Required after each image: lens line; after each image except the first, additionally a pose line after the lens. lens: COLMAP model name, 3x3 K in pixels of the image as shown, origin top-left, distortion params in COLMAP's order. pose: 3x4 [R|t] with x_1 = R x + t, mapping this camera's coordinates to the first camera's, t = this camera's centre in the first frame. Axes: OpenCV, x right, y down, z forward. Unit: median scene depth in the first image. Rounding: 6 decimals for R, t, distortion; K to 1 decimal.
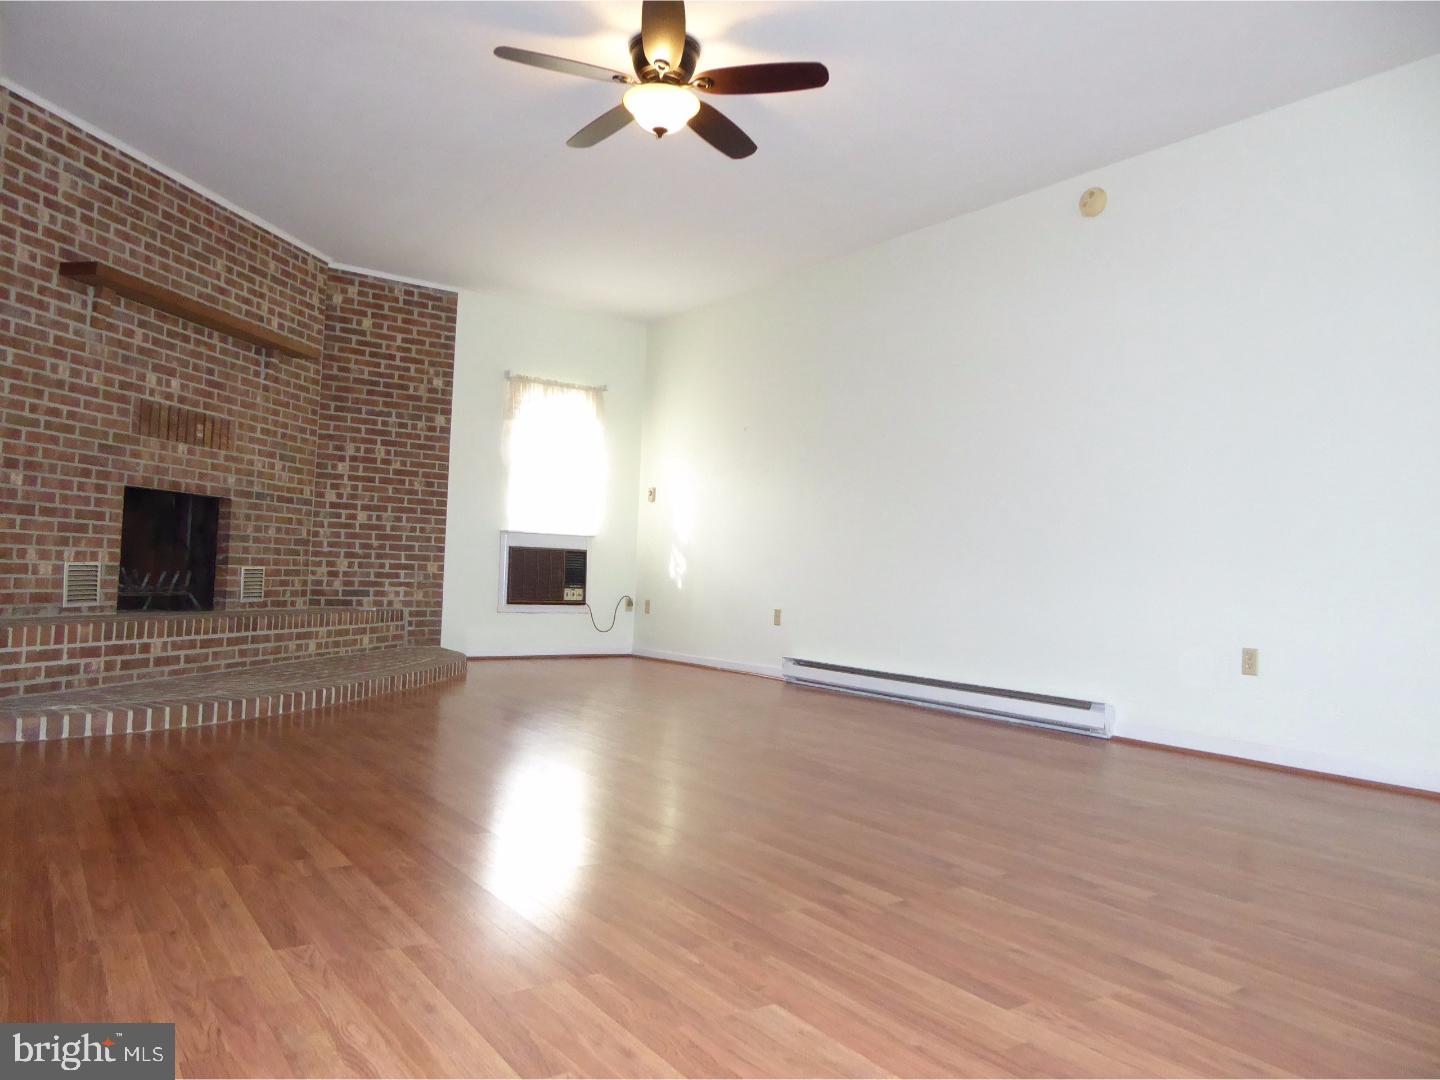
lens RADIAL K [[1024.9, 0, 722.7], [0, 1024.9, 536.6], [0, 0, 1]] dist [-0.019890, 0.004759]
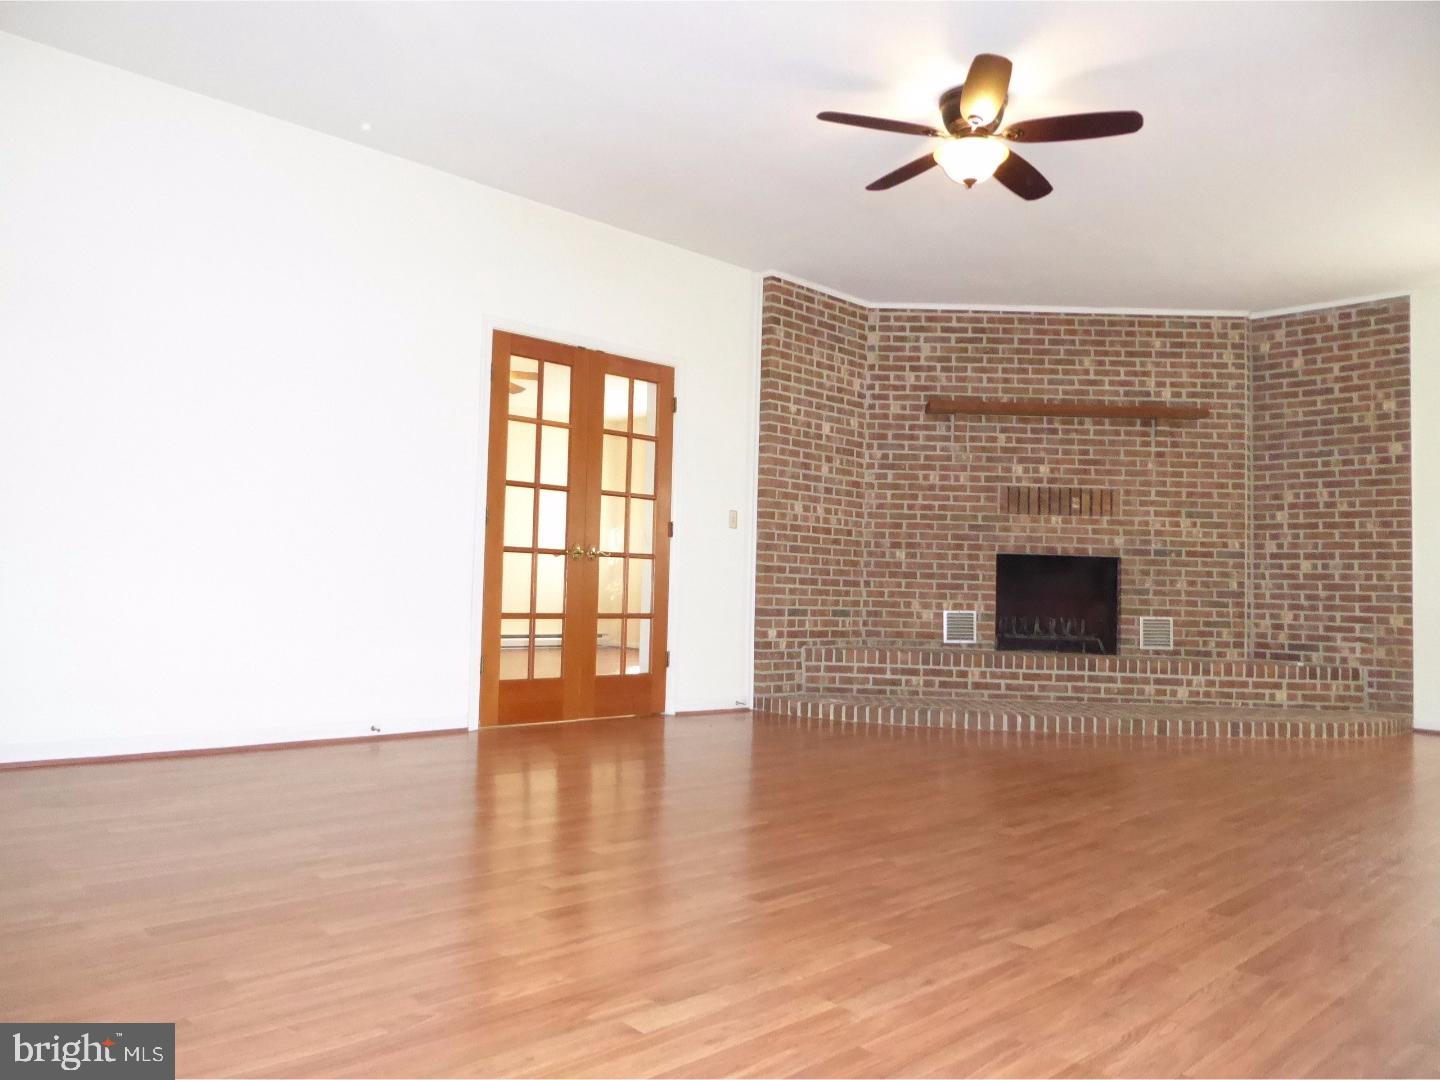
lens RADIAL K [[1024.9, 0, 722.7], [0, 1024.9, 536.6], [0, 0, 1]] dist [-0.019890, 0.004759]
pose [[0.142924, -0.083252, -0.986226, 0.570978], [0.011091, 0.996528, -0.082515, 0.028546], [0.989671, 0.000855, 0.143352, 0.383841]]
